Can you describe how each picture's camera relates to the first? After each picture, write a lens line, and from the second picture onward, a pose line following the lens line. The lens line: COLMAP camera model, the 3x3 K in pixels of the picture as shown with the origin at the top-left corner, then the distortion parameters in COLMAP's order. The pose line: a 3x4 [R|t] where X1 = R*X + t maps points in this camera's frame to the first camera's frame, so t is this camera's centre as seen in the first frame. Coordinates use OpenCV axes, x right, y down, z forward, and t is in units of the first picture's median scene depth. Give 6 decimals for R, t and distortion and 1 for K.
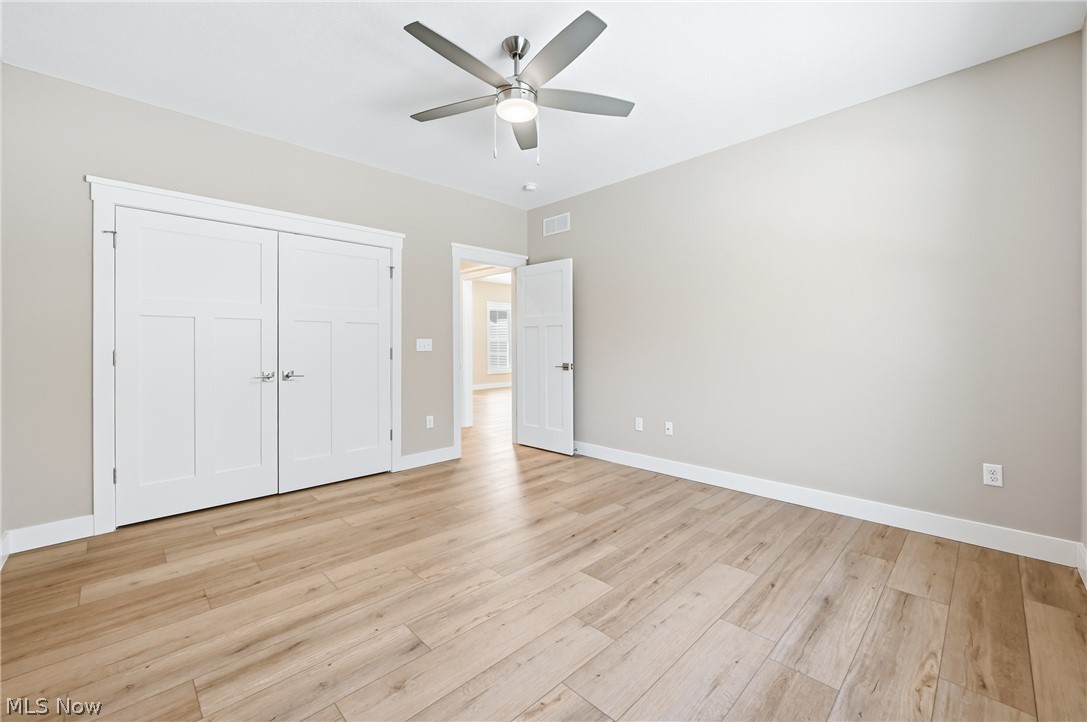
lens RADIAL K [[435.7, 0, 551.7], [0, 435.7, 350.6], [0, 0, 1]] dist [-0.001703, -0.000125]
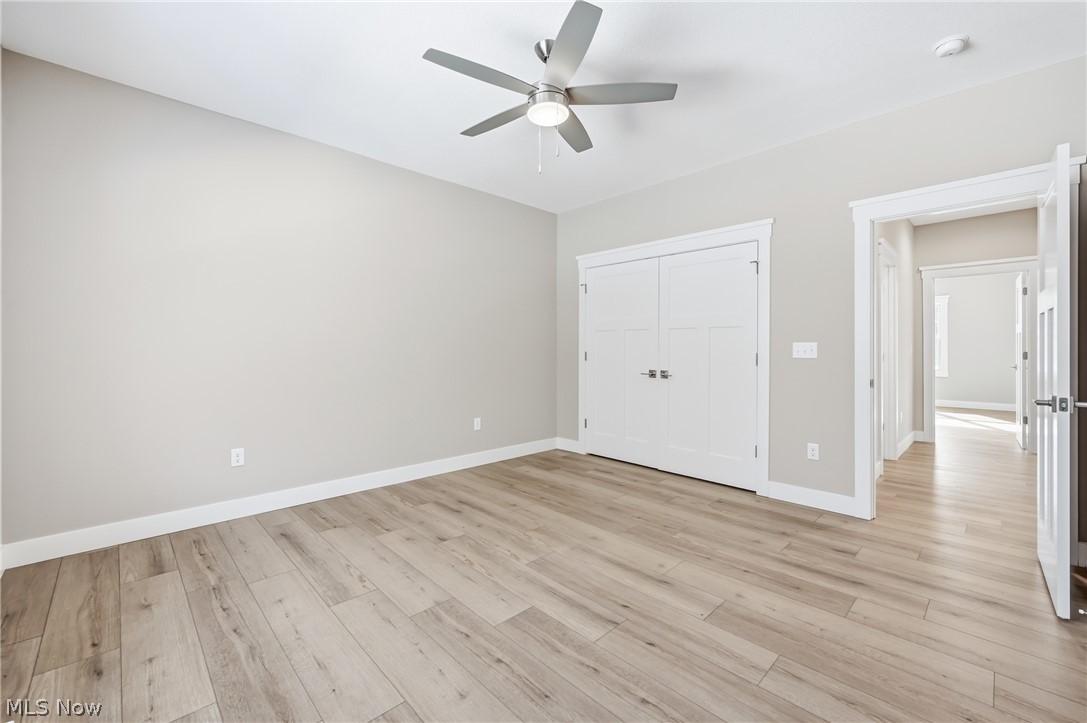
lens RADIAL K [[444.6, 0, 537.7], [0, 444.6, 352.6], [0, 0, 1]] dist [-0.000037, -0.000083]
pose [[-0.017566, 0.013917, -0.999749, 0.919420], [-0.015878, 0.999773, 0.014196, -0.021451], [0.999720, 0.016123, -0.017342, 0.972528]]
